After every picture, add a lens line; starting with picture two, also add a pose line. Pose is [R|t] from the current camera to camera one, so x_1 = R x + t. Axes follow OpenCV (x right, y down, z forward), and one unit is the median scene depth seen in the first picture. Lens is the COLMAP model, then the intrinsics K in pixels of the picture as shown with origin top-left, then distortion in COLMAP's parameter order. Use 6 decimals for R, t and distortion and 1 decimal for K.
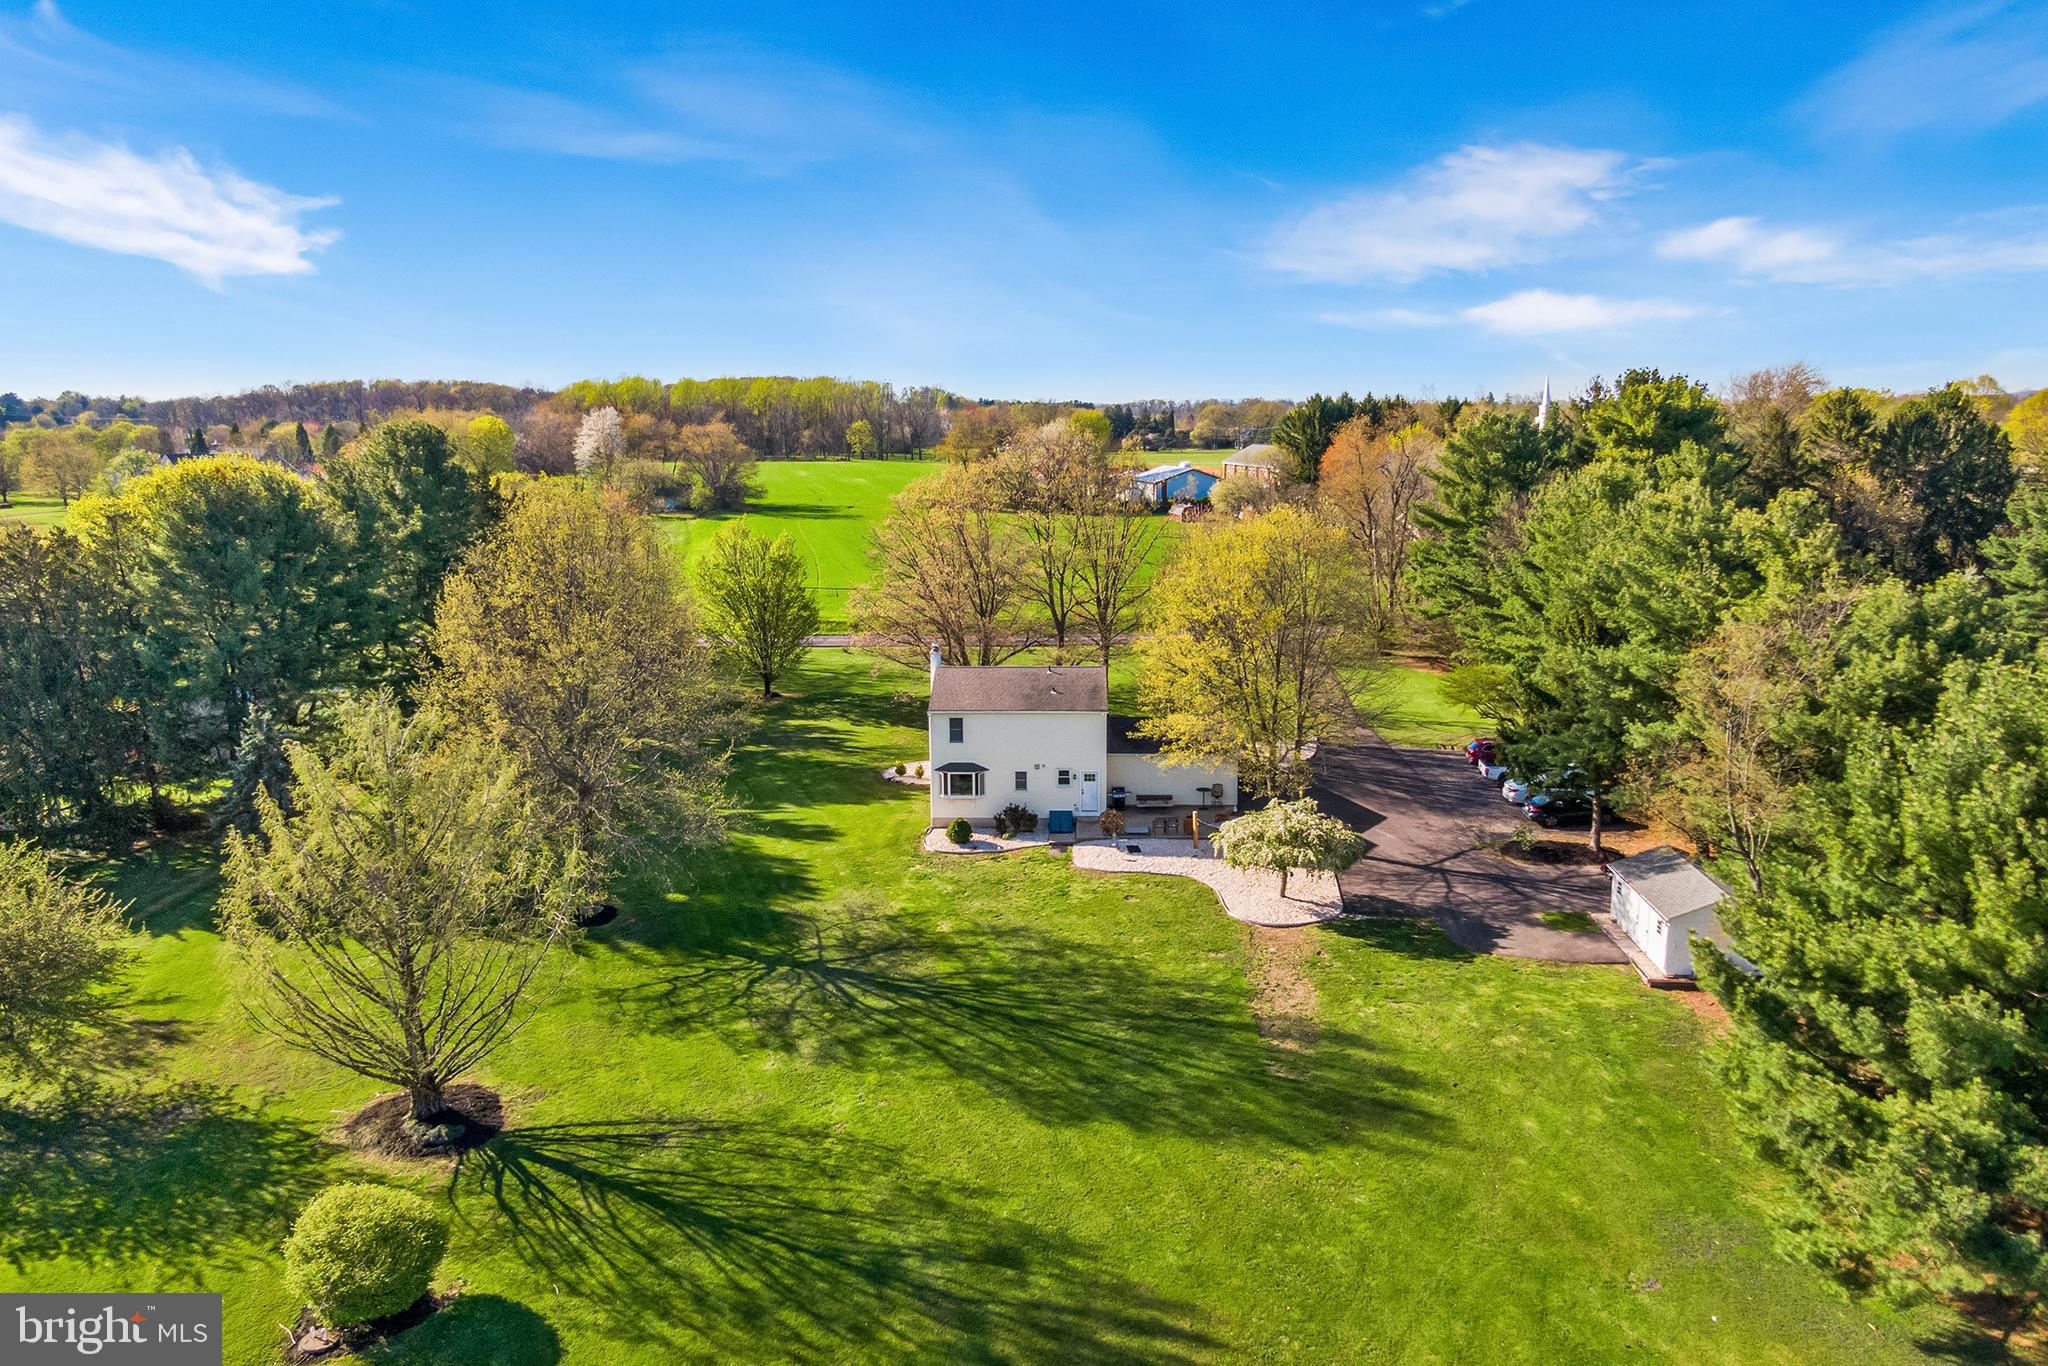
lens RADIAL K [[1475.0, 0, 1036.3], [0, 1475.0, 676.0], [0, 0, 1]] dist [0.045587, -0.075285]
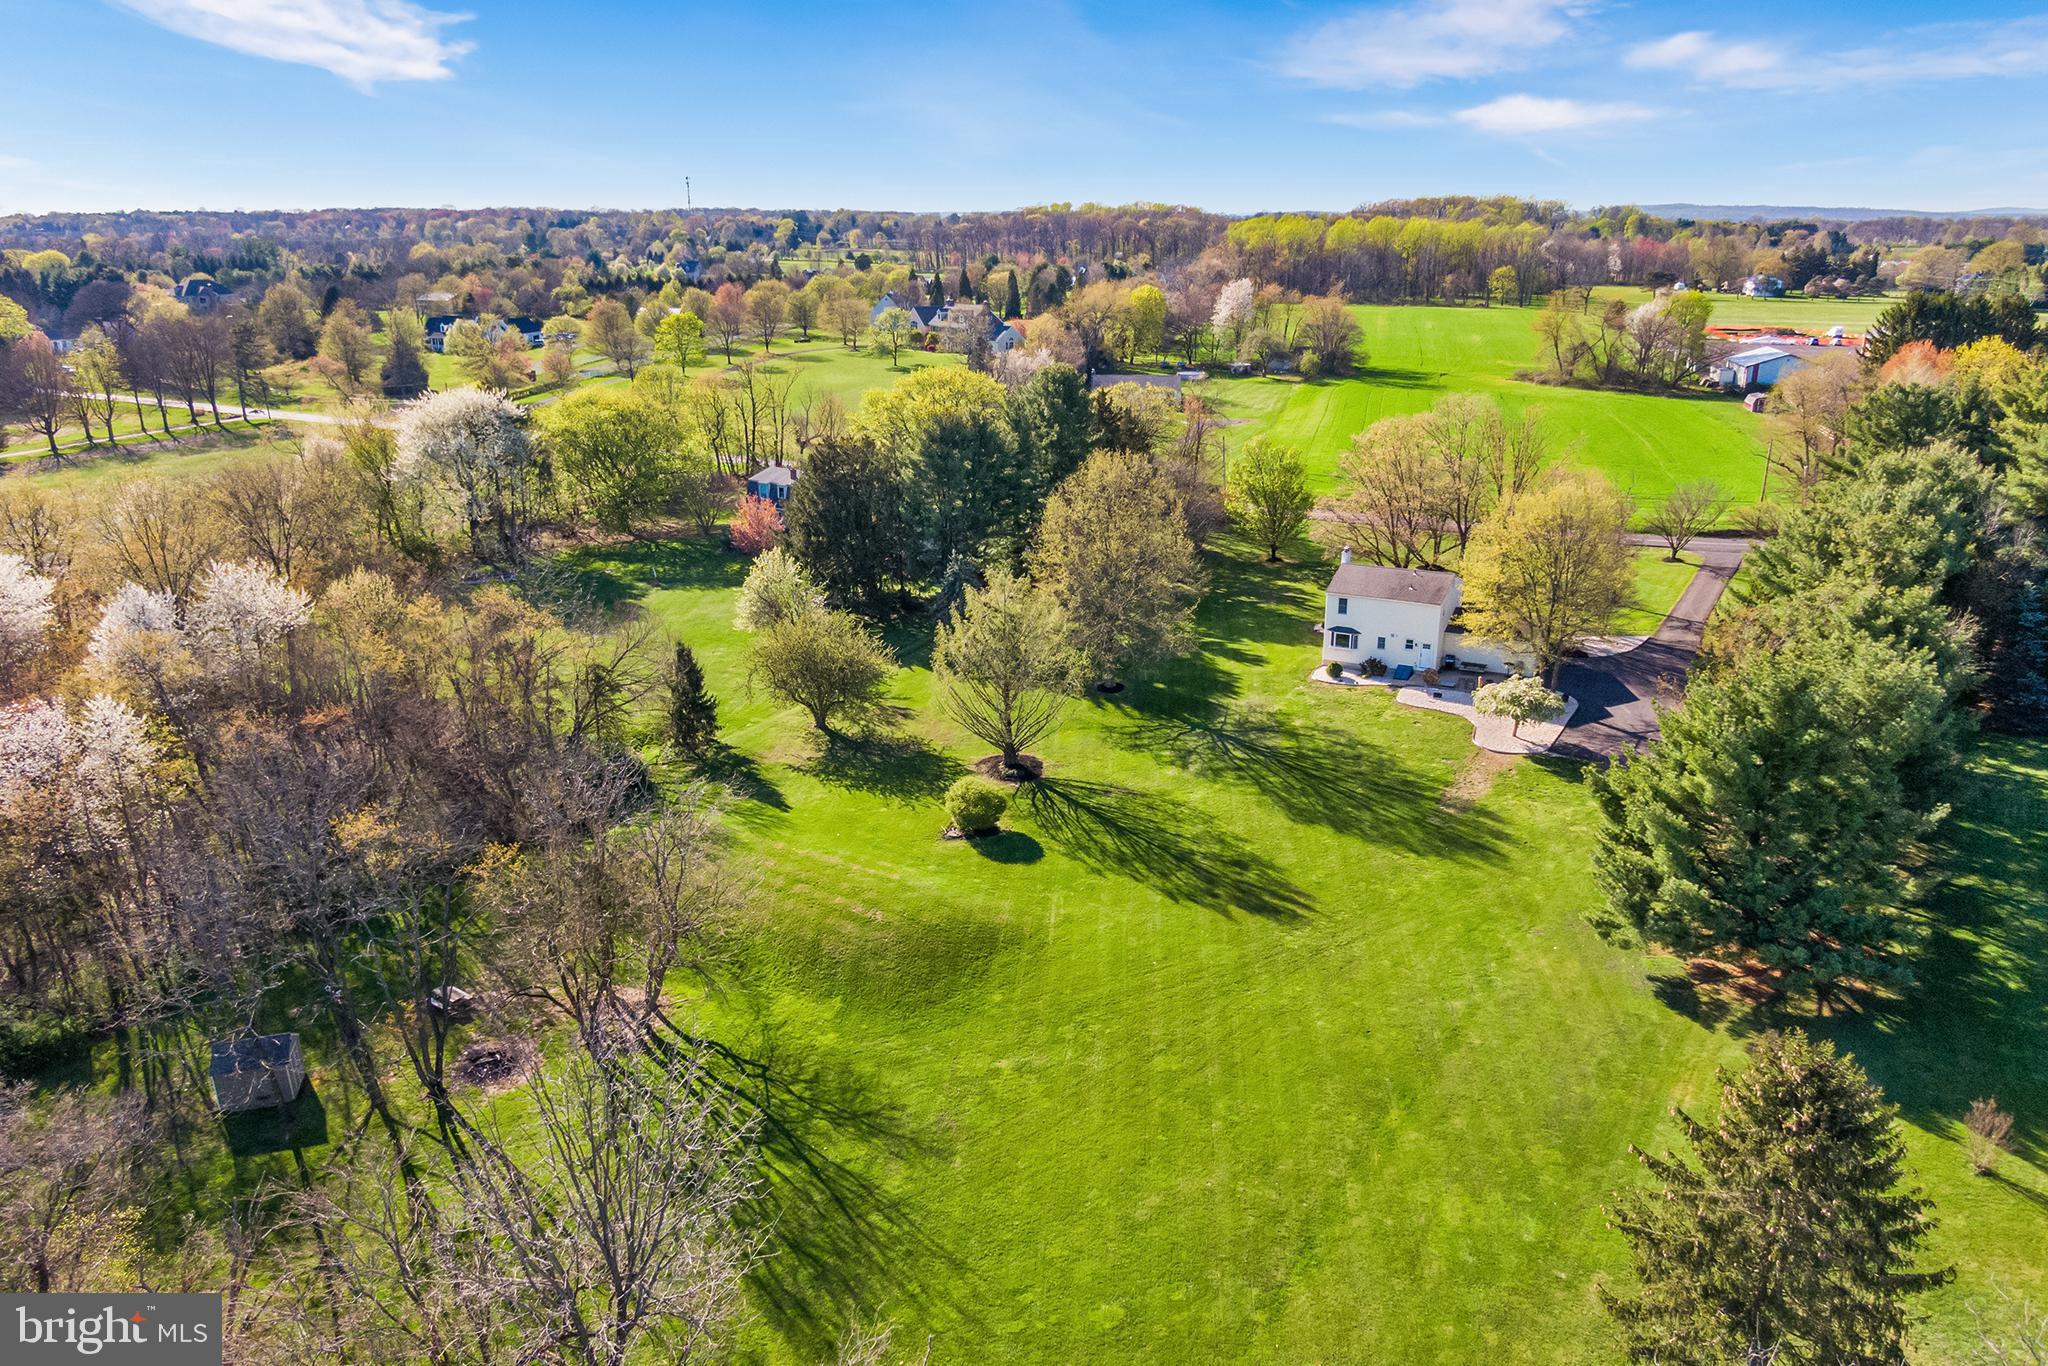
lens RADIAL K [[1475.0, 0, 1036.3], [0, 1475.0, 676.0], [0, 0, 1]] dist [0.045587, -0.075285]
pose [[0.902813, 0.133902, -0.408655, 0.399646], [-0.082381, 0.986539, 0.141256, -0.112368], [0.422069, -0.093863, 0.901692, -0.746850]]
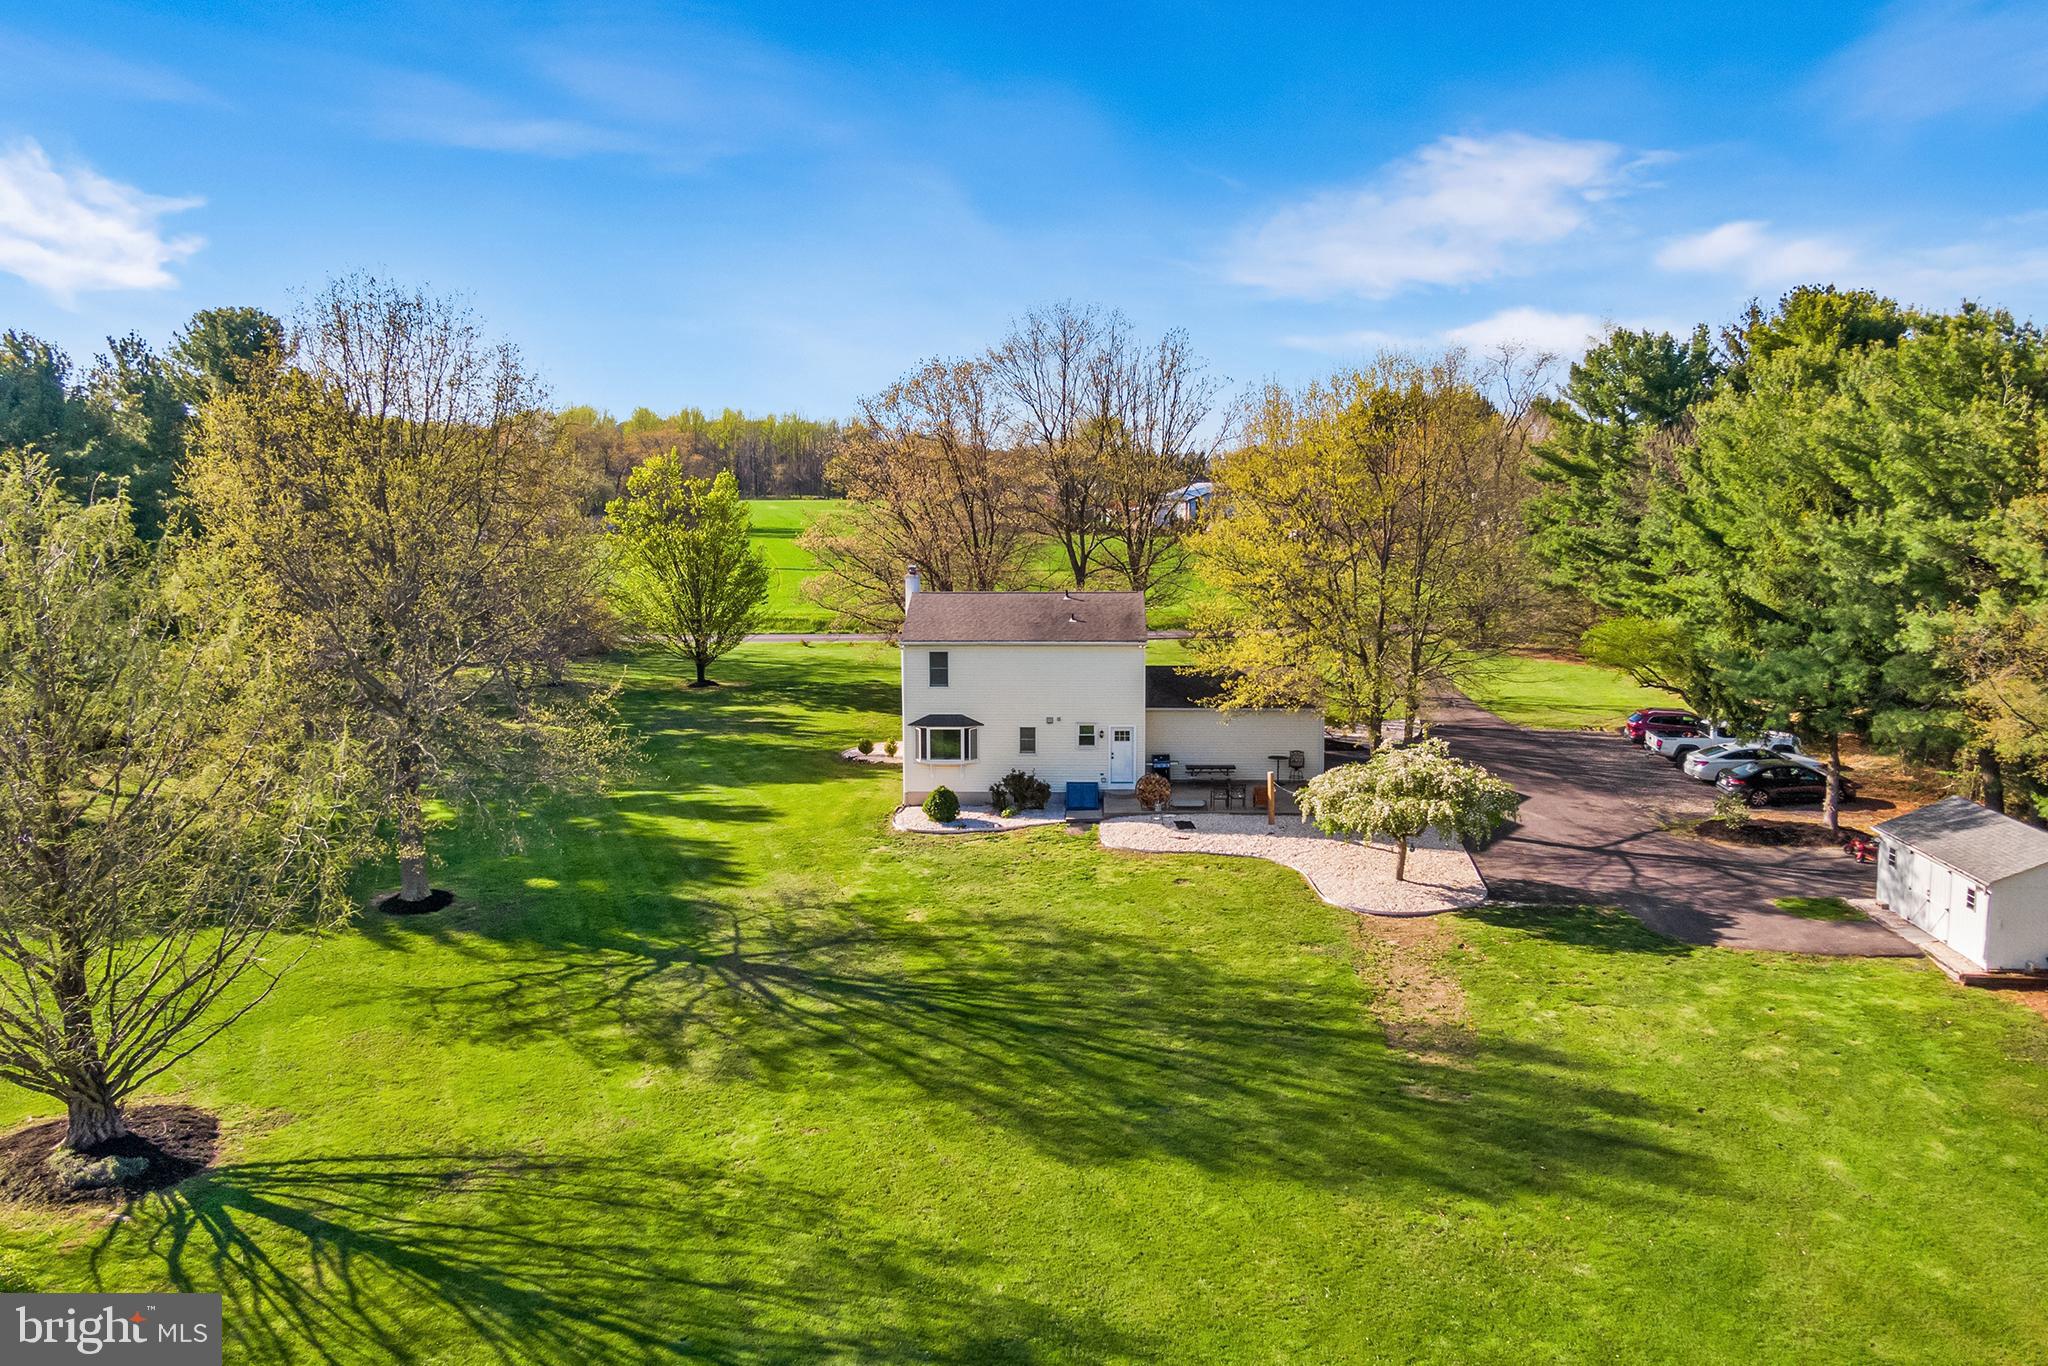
lens RADIAL K [[1688.5, 0, 1034.7], [0, 1688.5, 674.3], [0, 0, 1]] dist [0.014600, 0.011962]
pose [[0.999978, 0.002462, -0.006166, -0.002390], [-0.002820, 0.998260, -0.058893, 0.115474], [0.006010, 0.058909, 0.998245, 0.222372]]
